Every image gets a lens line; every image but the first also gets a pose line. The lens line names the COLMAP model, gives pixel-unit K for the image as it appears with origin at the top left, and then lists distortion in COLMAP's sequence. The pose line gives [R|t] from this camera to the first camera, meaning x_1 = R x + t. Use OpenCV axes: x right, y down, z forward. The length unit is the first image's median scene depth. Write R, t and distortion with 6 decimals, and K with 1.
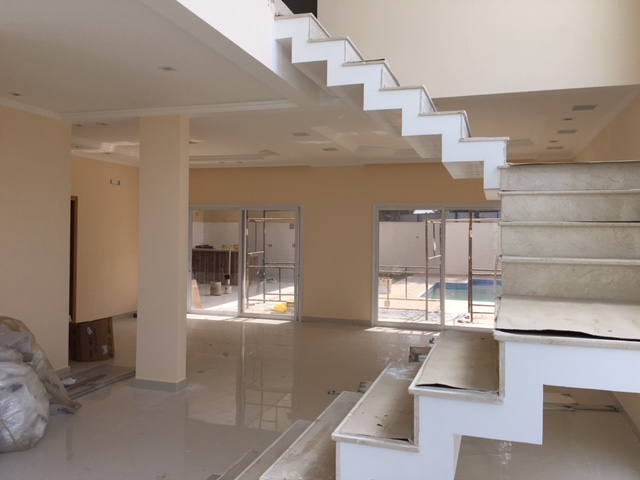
lens RADIAL K [[545.5, 0, 318.6], [0, 545.5, 232.5], [0, 0, 1]] dist [0.091505, -0.122463]
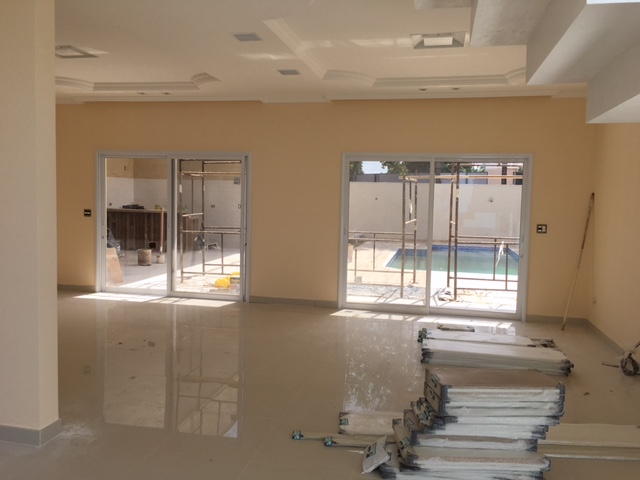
lens RADIAL K [[545.5, 0, 318.6], [0, 545.5, 232.5], [0, 0, 1]] dist [0.091505, -0.122463]
pose [[0.995355, 0.004022, 0.096186, -0.007177], [-0.010625, 0.997613, 0.068230, 0.007024], [-0.095682, -0.068935, 0.993022, 0.197630]]
